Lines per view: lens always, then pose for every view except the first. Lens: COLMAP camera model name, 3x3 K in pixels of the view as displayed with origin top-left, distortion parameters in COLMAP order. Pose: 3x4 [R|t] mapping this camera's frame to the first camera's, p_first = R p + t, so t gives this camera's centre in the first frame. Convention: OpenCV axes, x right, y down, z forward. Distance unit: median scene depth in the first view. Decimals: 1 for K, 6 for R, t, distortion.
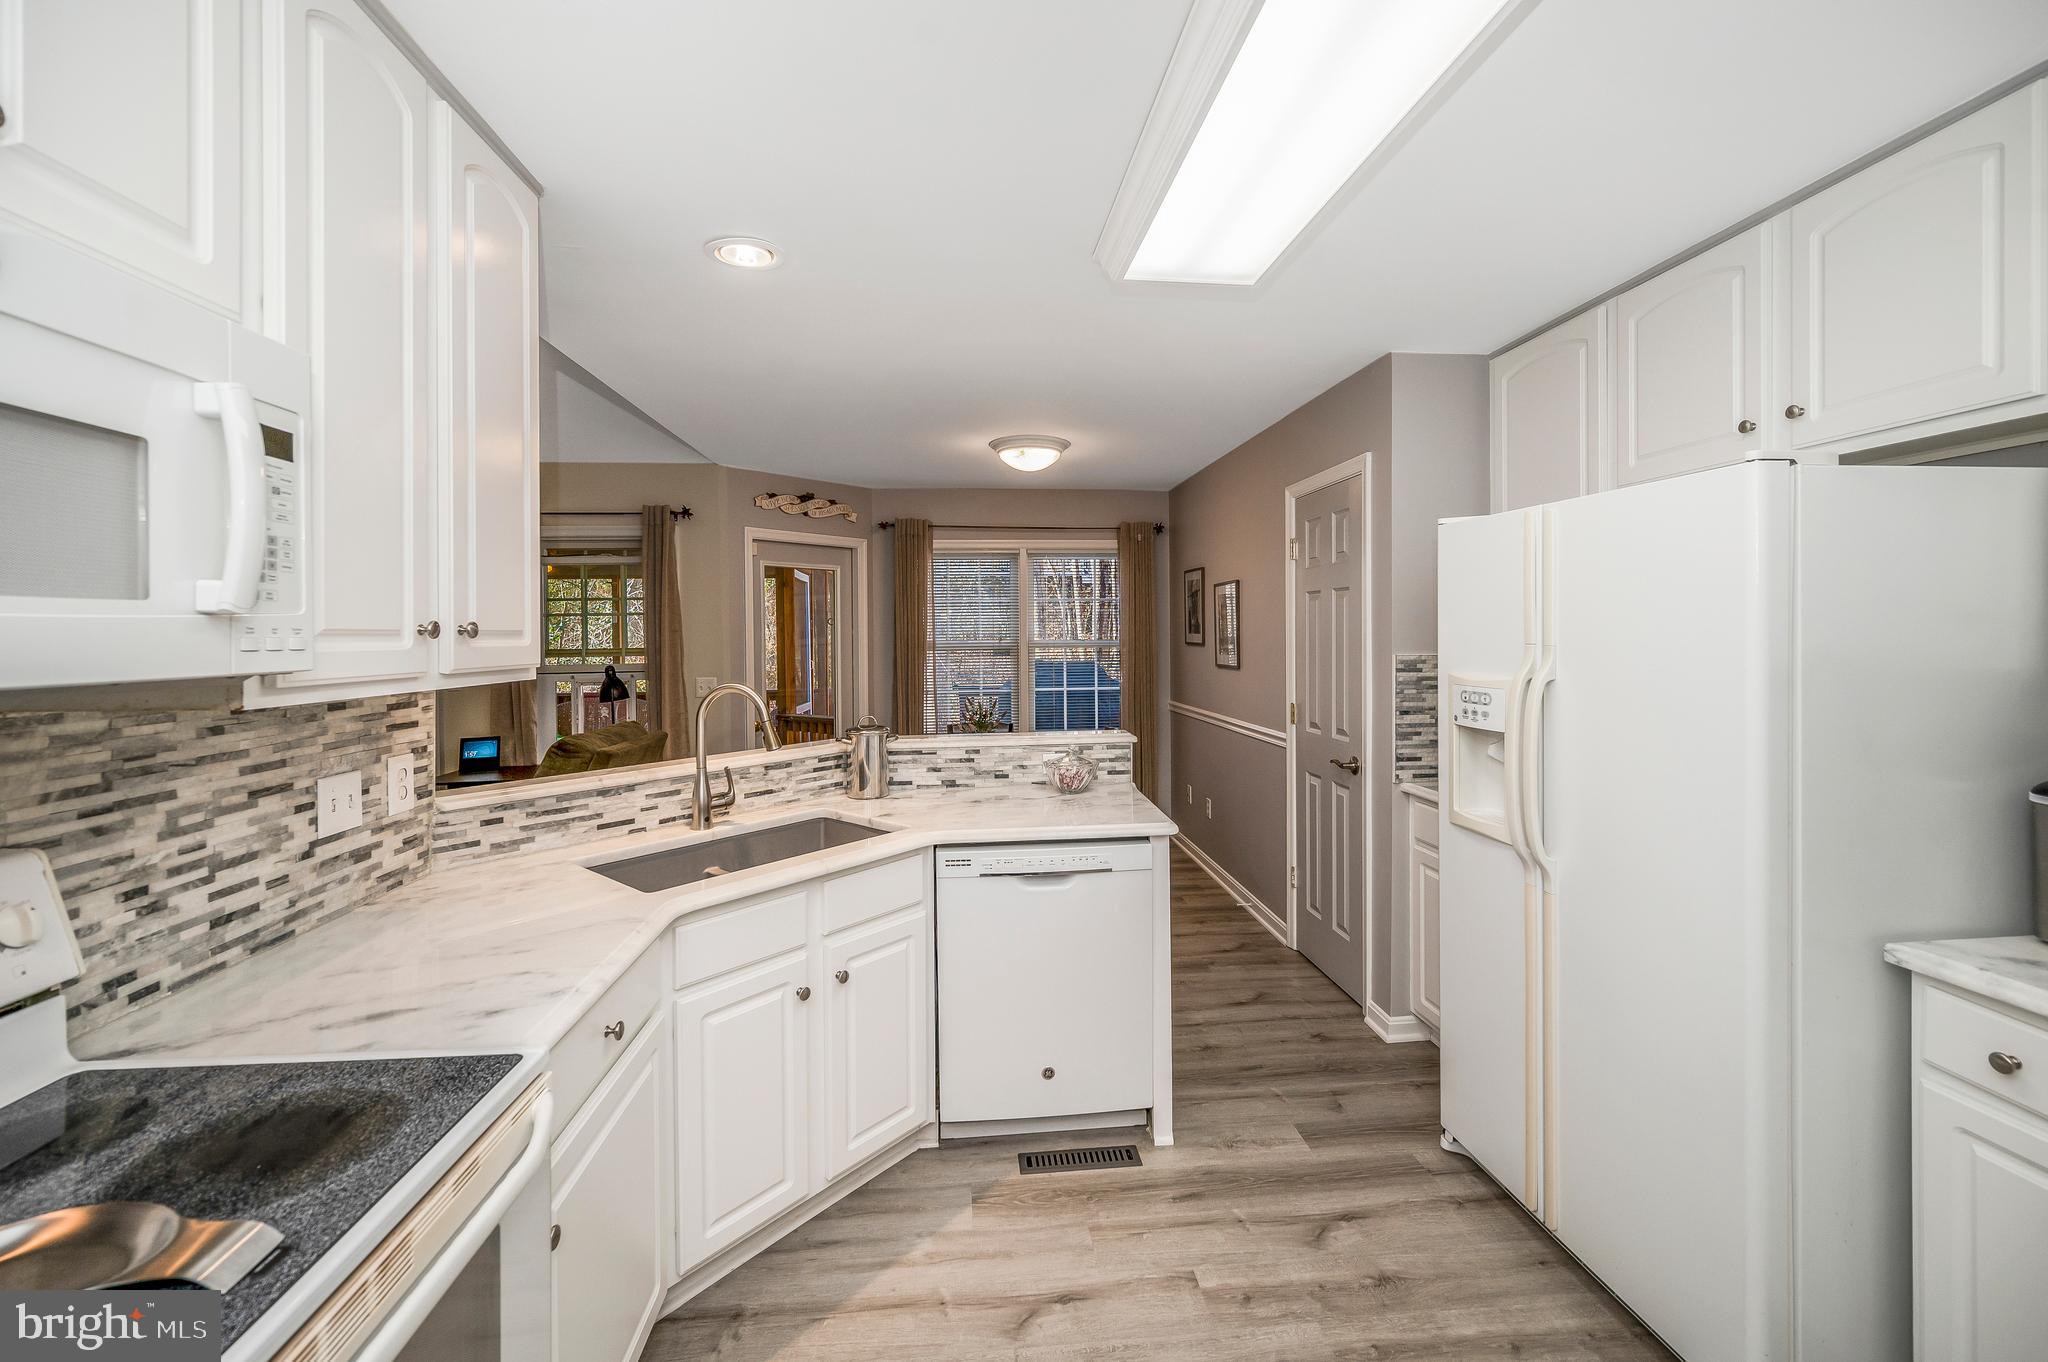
lens RADIAL K [[829.7, 0, 1027.3], [0, 829.7, 635.4], [0, 0, 1]] dist [-0.000170, 0.000335]
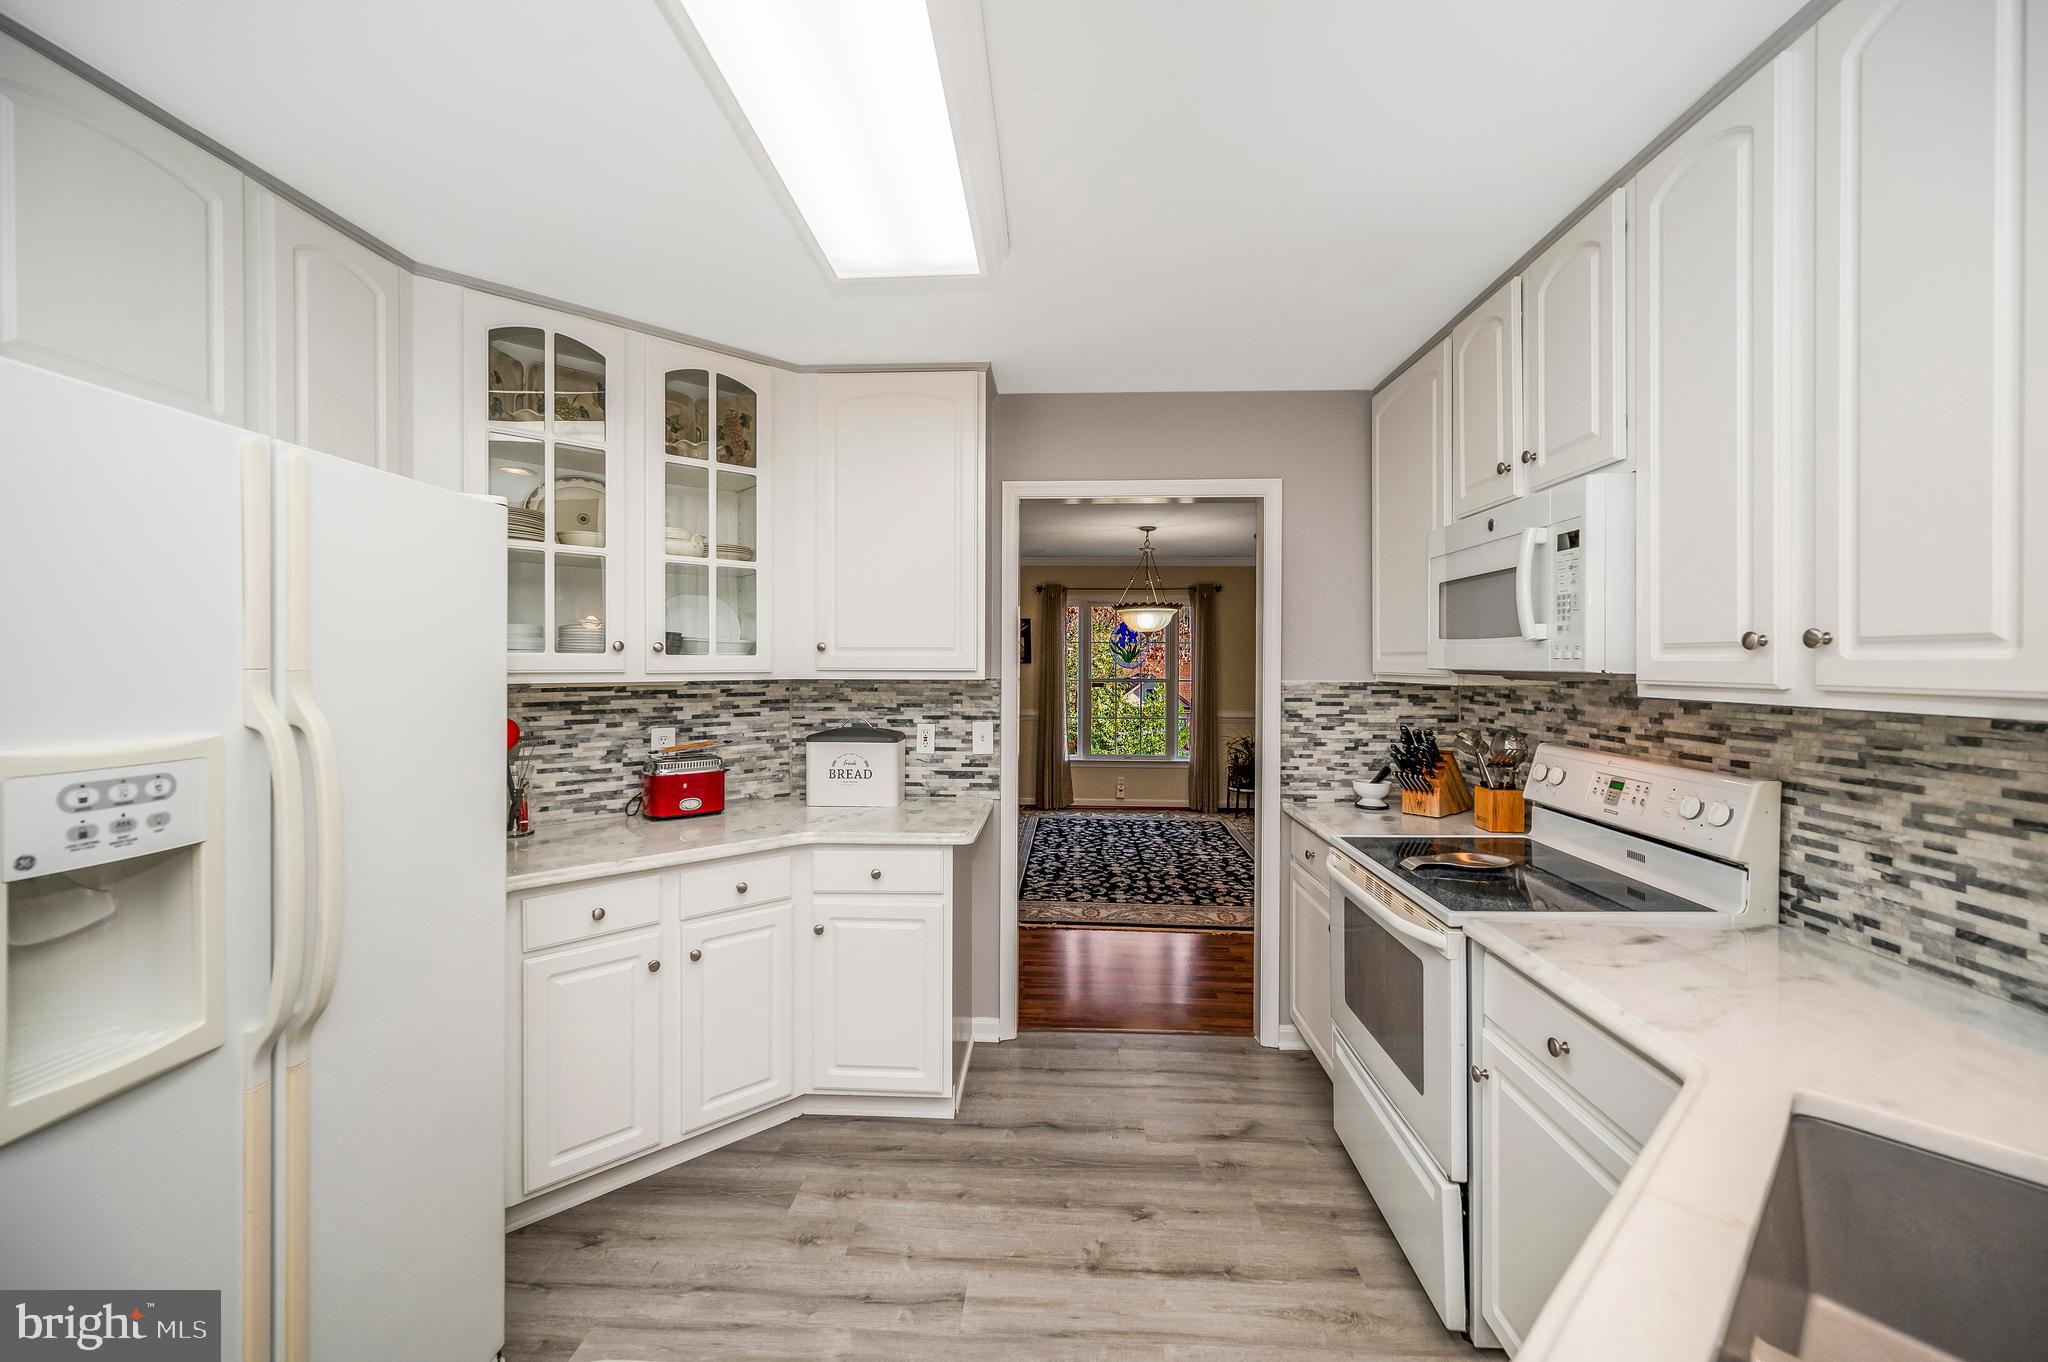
lens RADIAL K [[829.7, 0, 1019.9], [0, 829.7, 665.7], [0, 0, 1]] dist [-0.000170, 0.000335]
pose [[-0.990008, 0.005485, 0.140901, -0.001402], [0.006329, 0.999965, 0.005538, 0.012490], [-0.140866, 0.006375, -0.990008, 2.190892]]
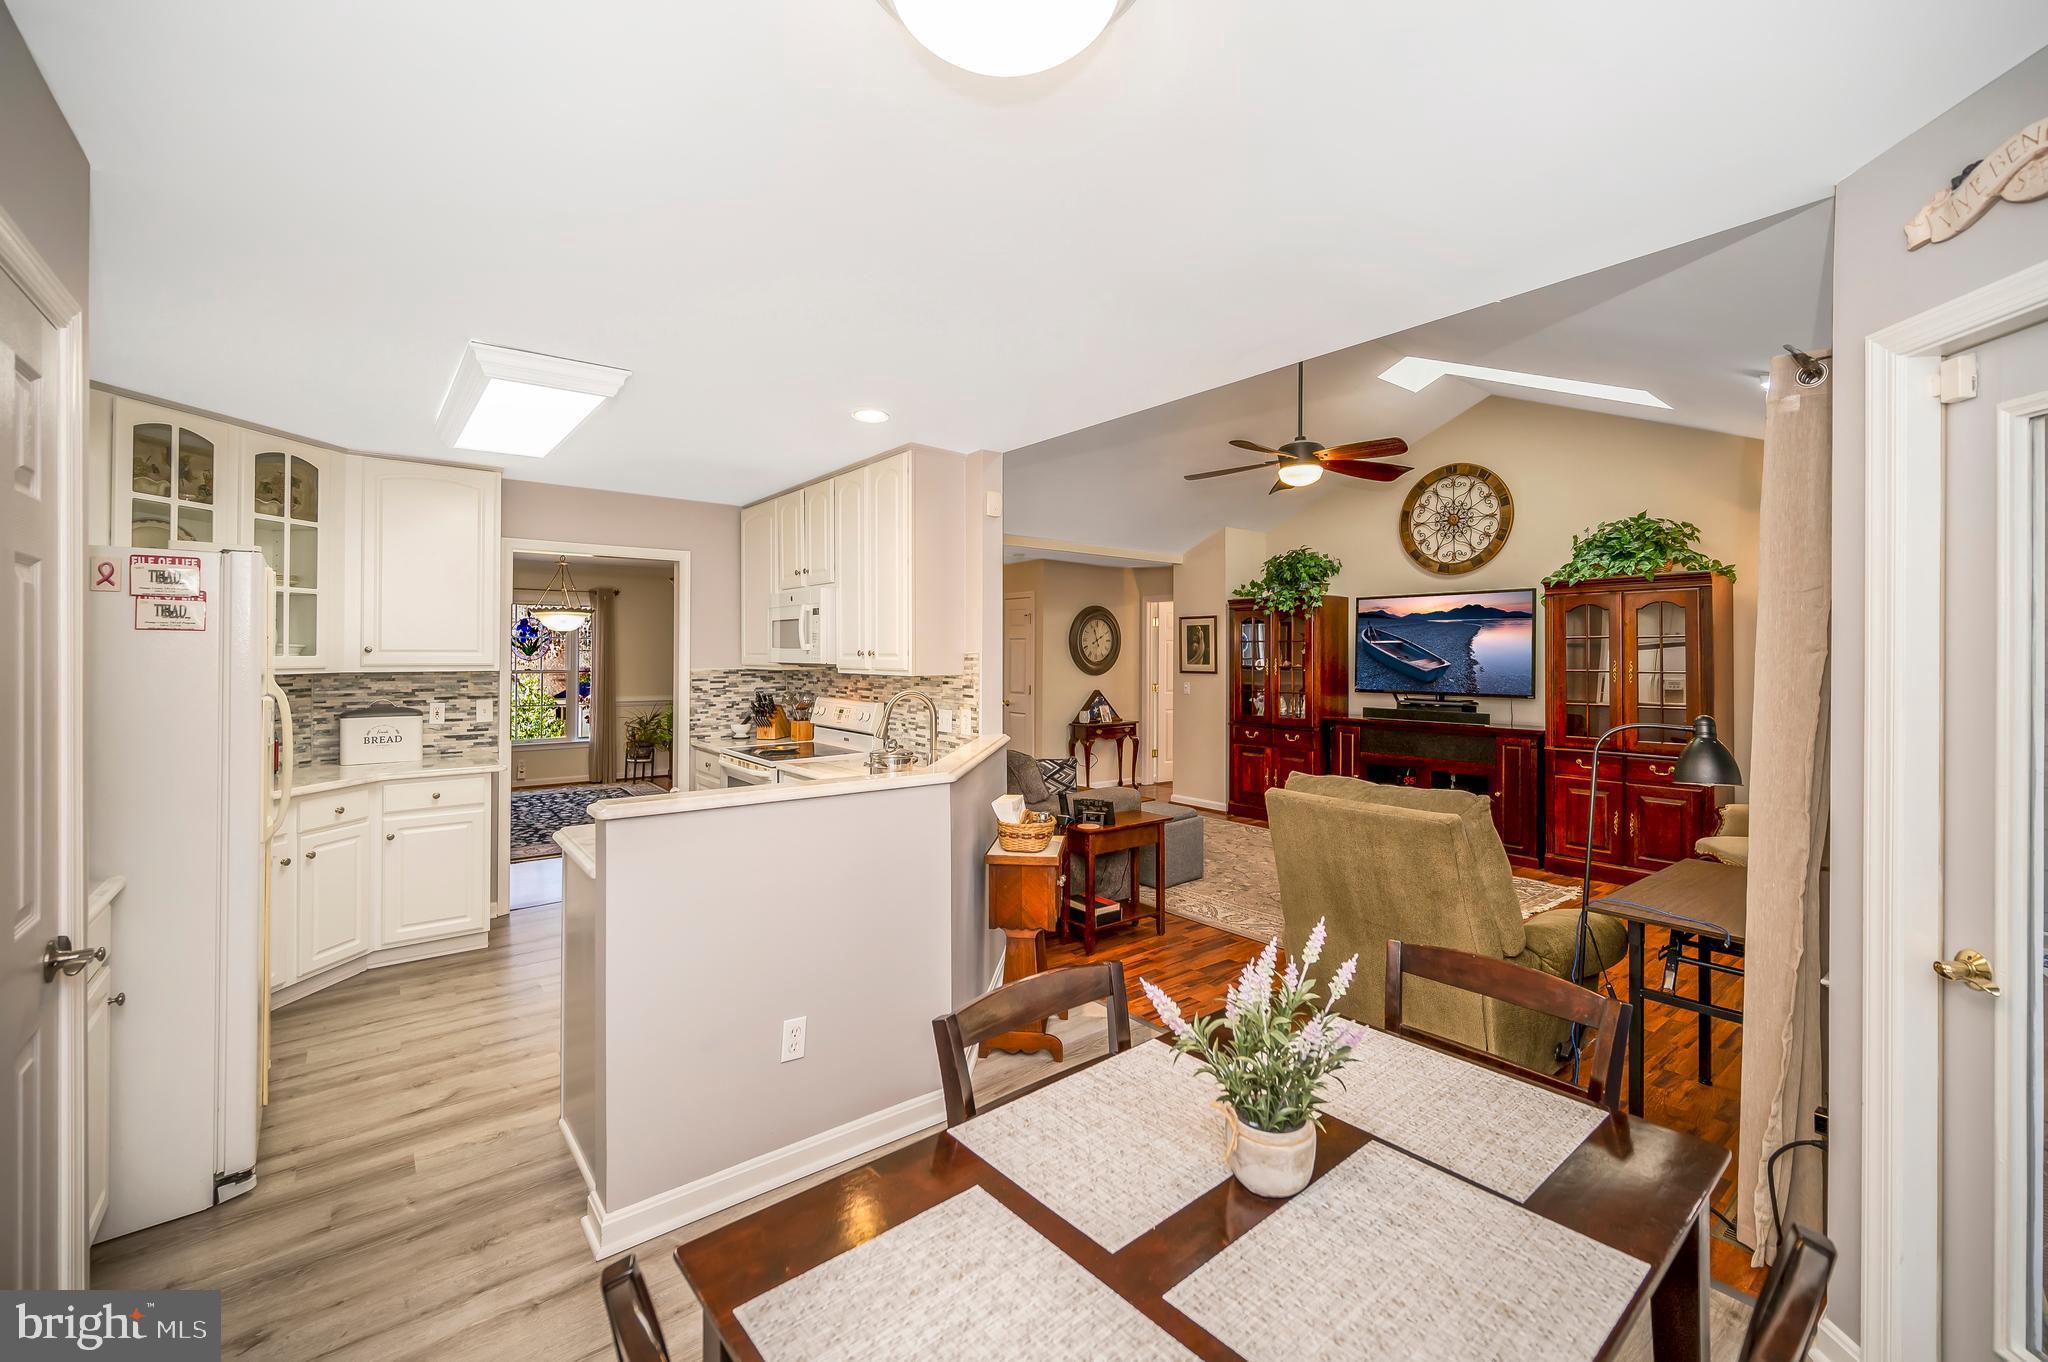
lens RADIAL K [[829.7, 0, 994.5], [0, 829.7, 649.0], [0, 0, 1]] dist [-0.000170, 0.000335]
pose [[-0.850218, 0.004183, -0.526414, 0.465948], [0.003928, 0.999991, 0.001601, -0.025910], [0.526416, -0.000707, -0.850227, 3.980933]]
